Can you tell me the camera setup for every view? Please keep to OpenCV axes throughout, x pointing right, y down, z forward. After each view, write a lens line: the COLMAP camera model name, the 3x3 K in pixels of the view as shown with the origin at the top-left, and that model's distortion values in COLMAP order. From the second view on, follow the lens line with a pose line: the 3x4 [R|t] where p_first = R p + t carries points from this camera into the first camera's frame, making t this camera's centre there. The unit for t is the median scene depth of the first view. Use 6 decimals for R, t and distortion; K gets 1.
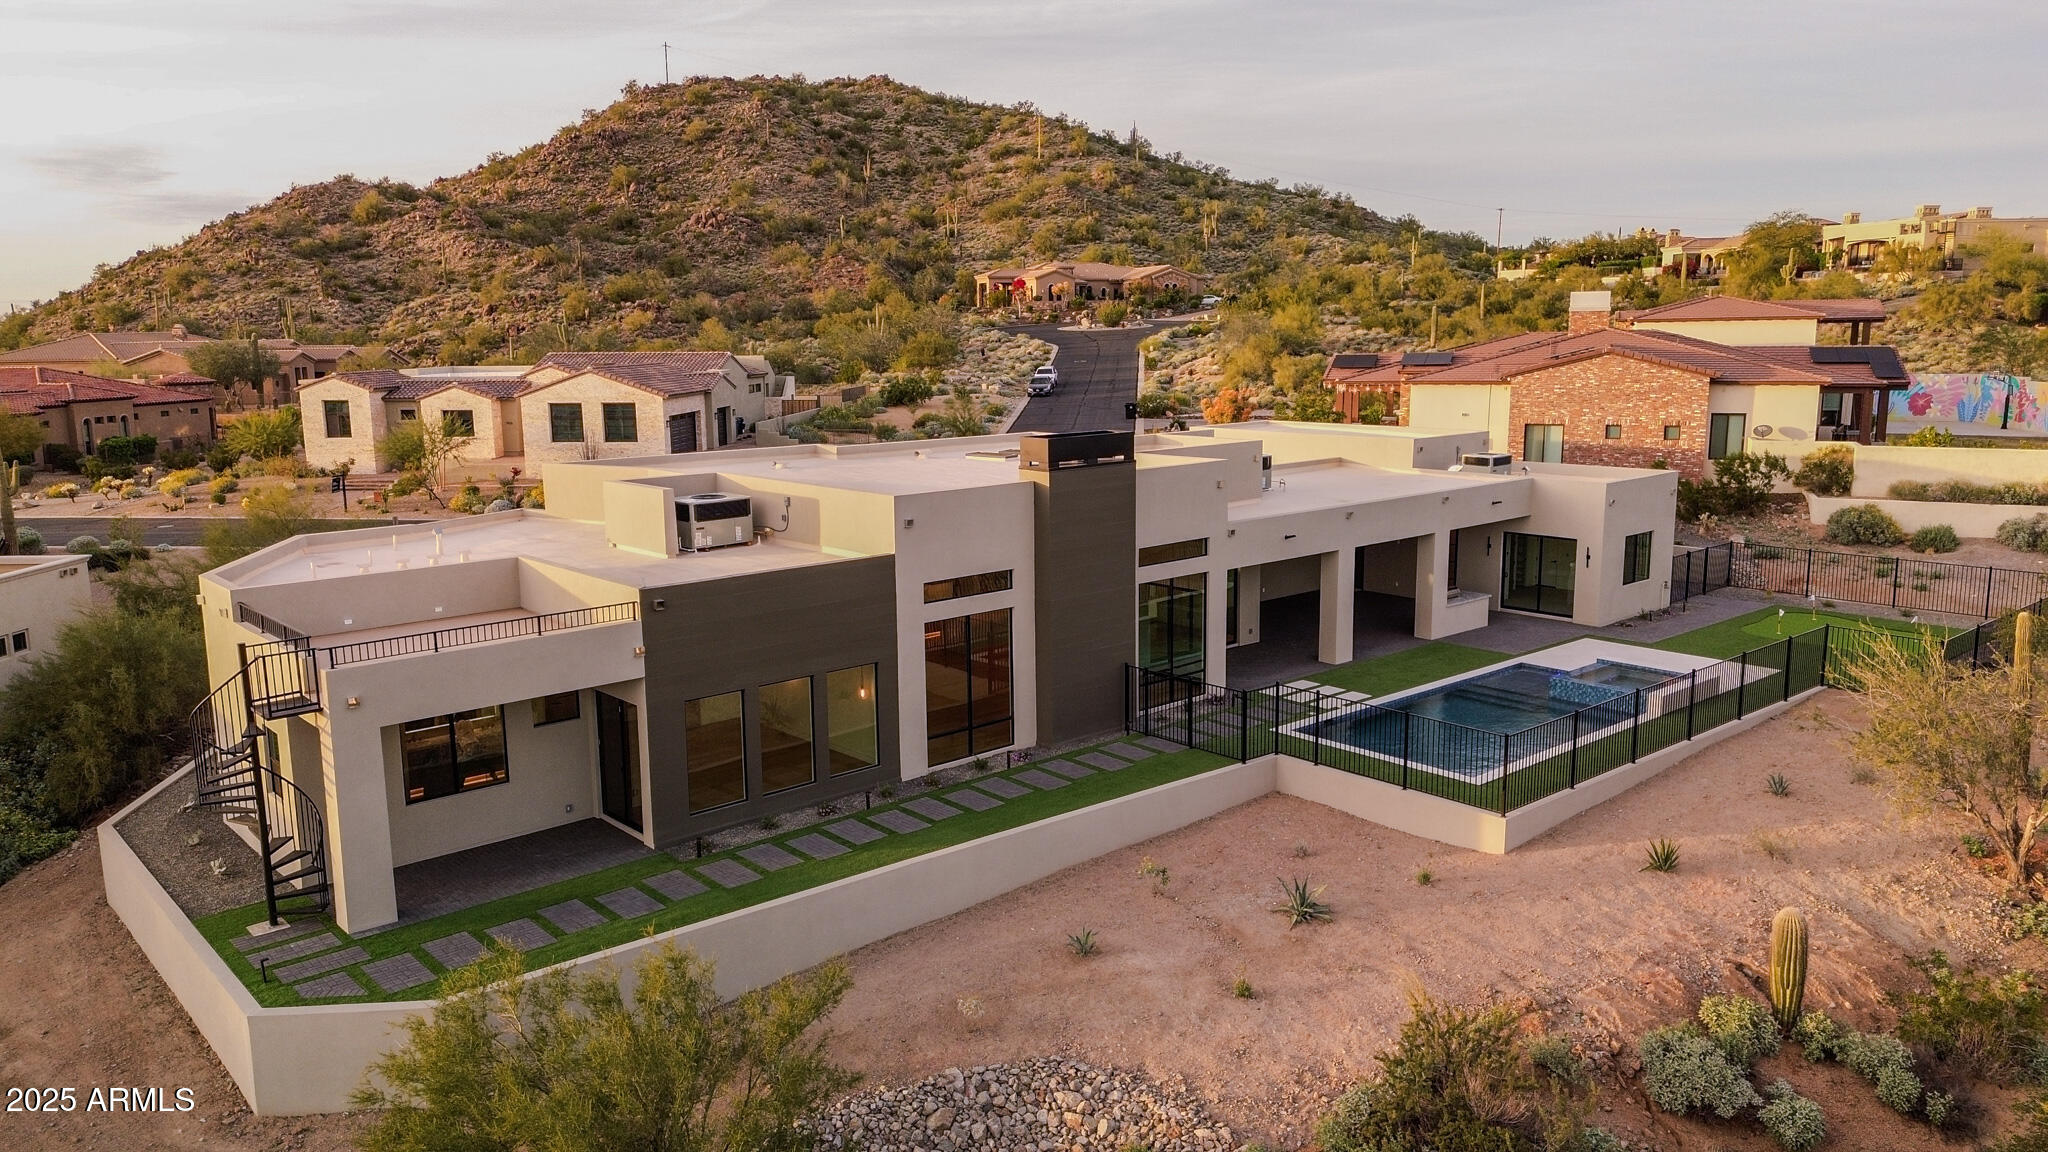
lens RADIAL K [[1444.6, 0, 1022.8], [0, 1444.6, 562.7], [0, 0, 1]] dist [0.064878, -0.050280]
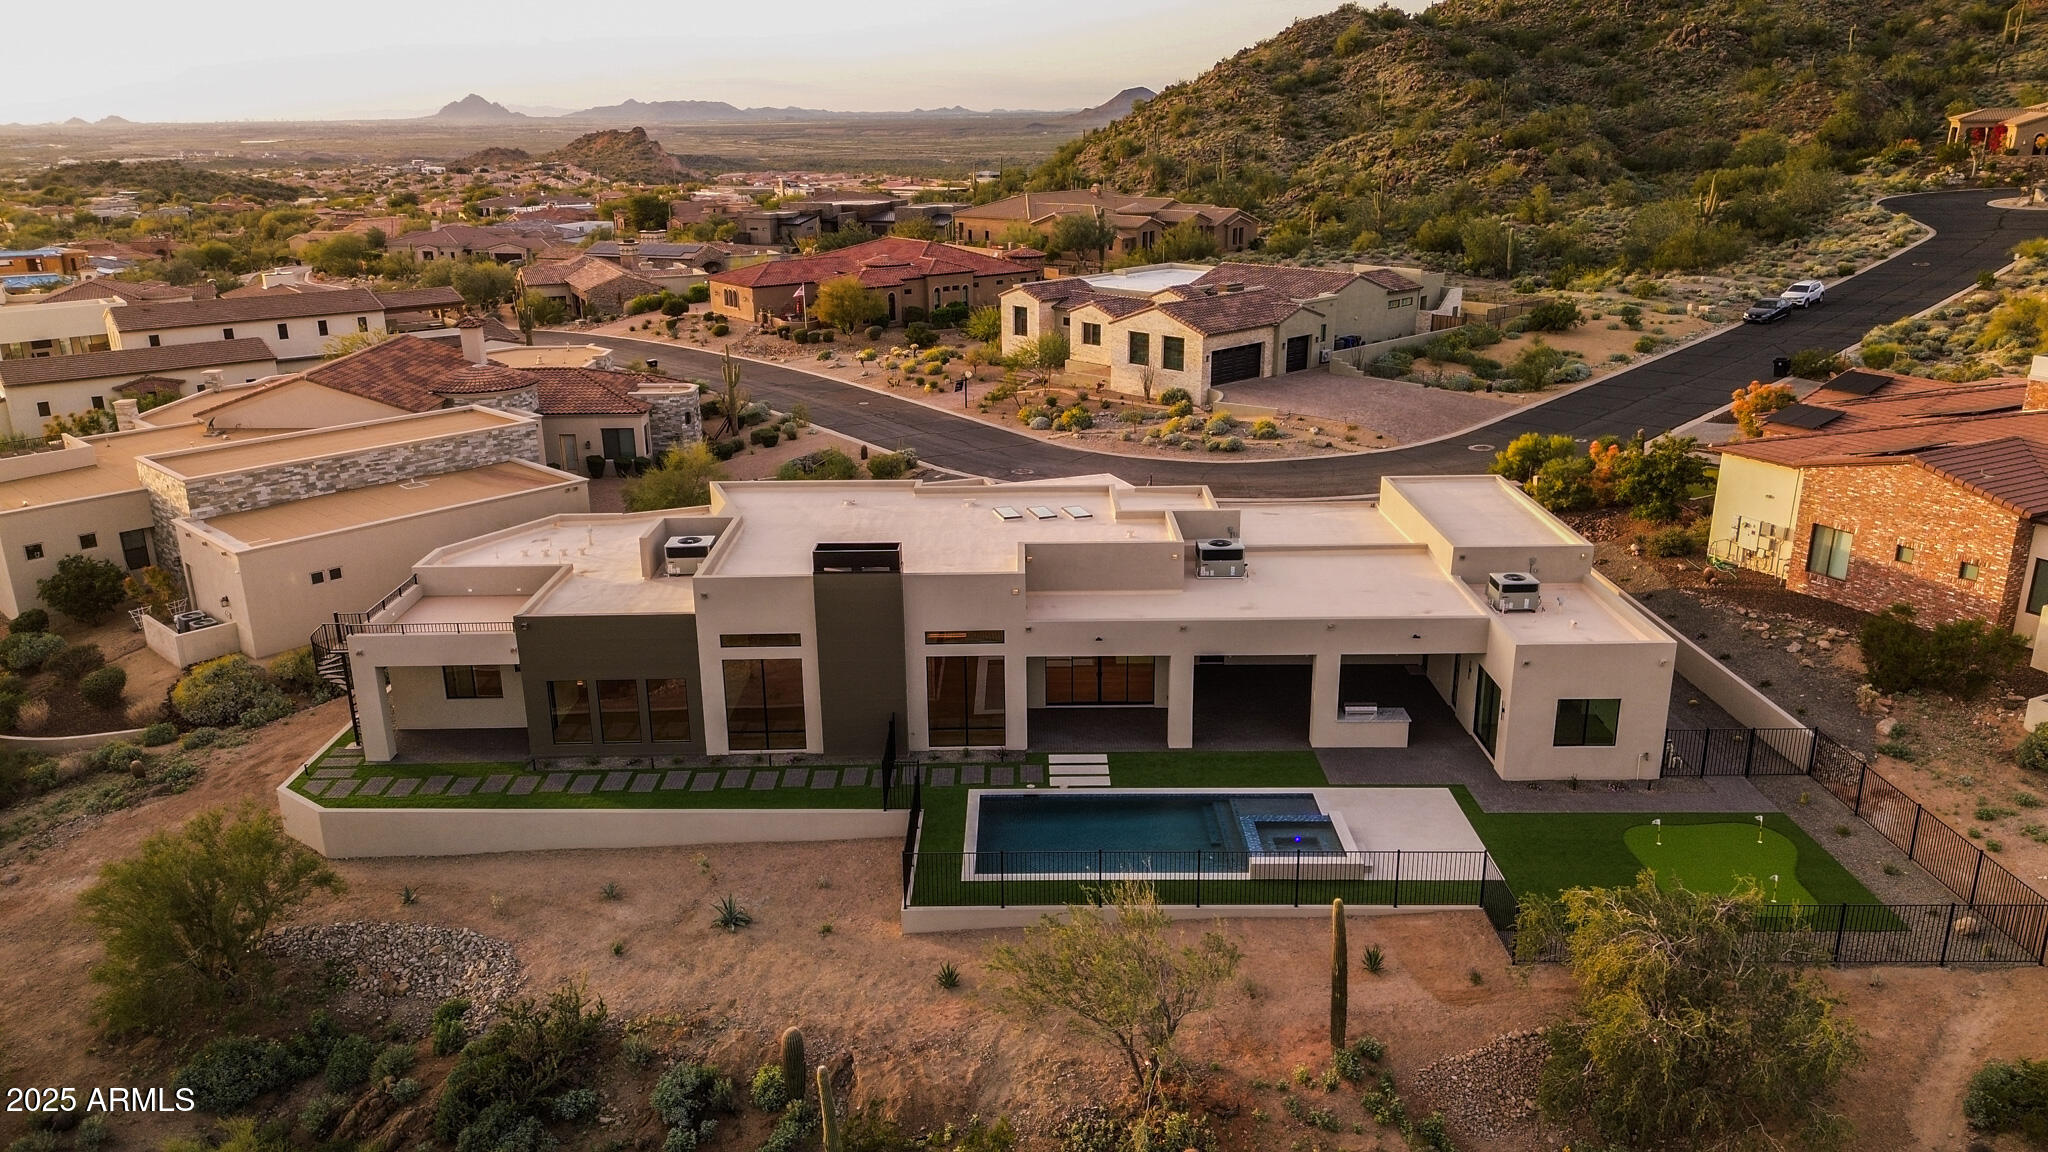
lens RADIAL K [[1444.6, 0, 1029.3], [0, 1444.6, 558.9], [0, 0, 1]] dist [0.064878, -0.050280]
pose [[0.756179, 0.200746, -0.622811, 0.560489], [-0.108712, 0.977094, 0.182948, -0.190652], [0.645271, -0.070634, 0.760681, 0.029158]]
